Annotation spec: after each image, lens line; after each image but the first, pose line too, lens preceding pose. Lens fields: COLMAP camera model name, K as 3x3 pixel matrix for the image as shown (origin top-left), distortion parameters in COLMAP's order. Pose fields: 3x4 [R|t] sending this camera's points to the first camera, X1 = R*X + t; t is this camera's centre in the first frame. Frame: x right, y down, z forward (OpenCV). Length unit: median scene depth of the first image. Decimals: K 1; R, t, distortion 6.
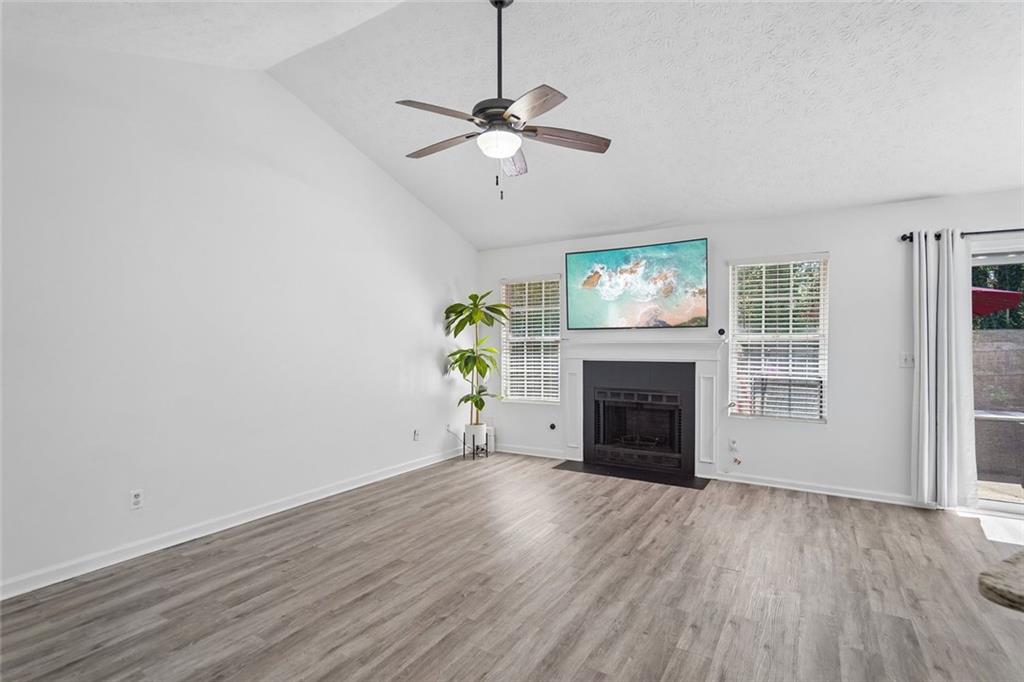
lens RADIAL K [[497.0, 0, 513.6], [0, 497.0, 341.9], [0, 0, 1]] dist [0.004253, -0.001039]
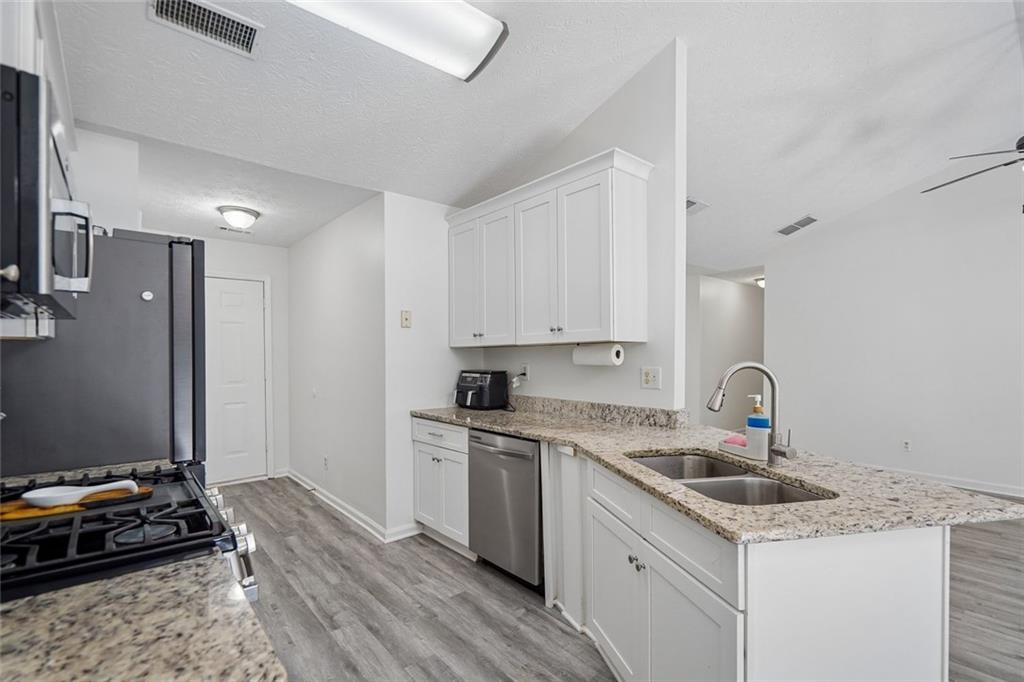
lens RADIAL K [[472.1, 0, 510.8], [0, 472.1, 359.5], [0, 0, 1]] dist [-0.001505, 0.001937]
pose [[-0.317424, 0.010207, -0.948229, 1.209786], [-0.000857, 0.999939, 0.011051, 0.004125], [0.948283, 0.004321, -0.317396, 0.229322]]
